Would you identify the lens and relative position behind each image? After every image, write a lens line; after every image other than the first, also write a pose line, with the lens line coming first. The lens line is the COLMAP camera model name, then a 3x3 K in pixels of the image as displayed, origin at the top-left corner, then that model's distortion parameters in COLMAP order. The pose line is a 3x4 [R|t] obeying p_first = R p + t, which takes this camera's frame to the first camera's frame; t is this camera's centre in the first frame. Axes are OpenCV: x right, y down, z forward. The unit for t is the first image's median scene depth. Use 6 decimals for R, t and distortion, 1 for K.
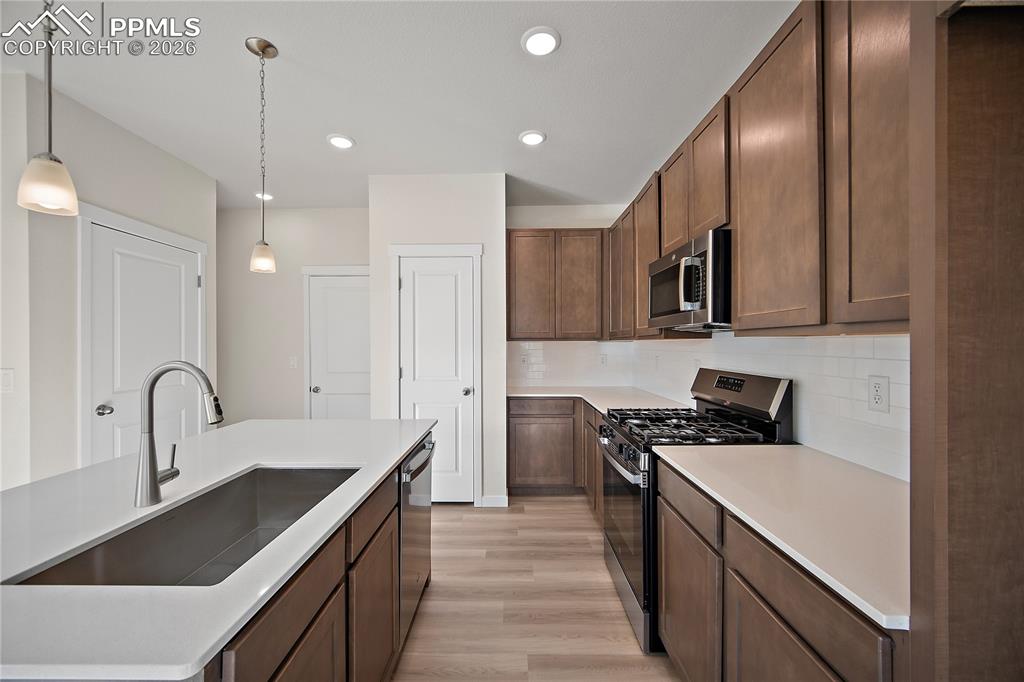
lens RADIAL K [[401.8, 0, 506.2], [0, 401.8, 346.0], [0, 0, 1]] dist [-0.000033, -0.000058]
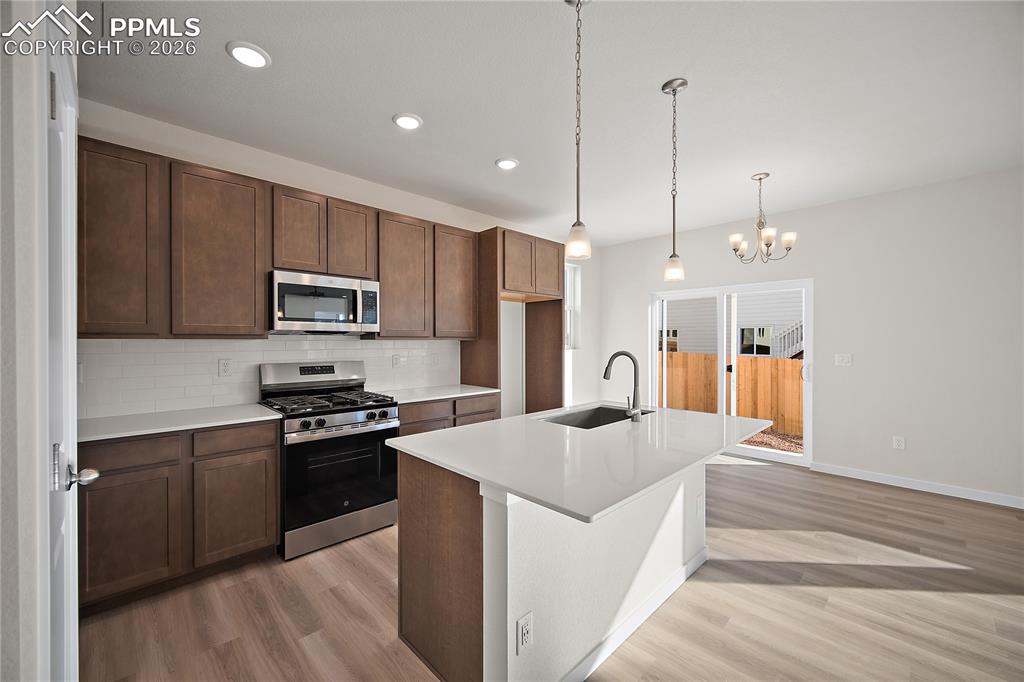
lens RADIAL K [[403.6, 0, 510.7], [0, 403.6, 343.7], [0, 0, 1]] dist [-0.000697, -0.000022]
pose [[-0.708214, -0.002400, 0.705993, -0.672253], [0.002895, 0.999976, 0.006304, -0.006336], [-0.705991, 0.006509, -0.708190, 1.037766]]
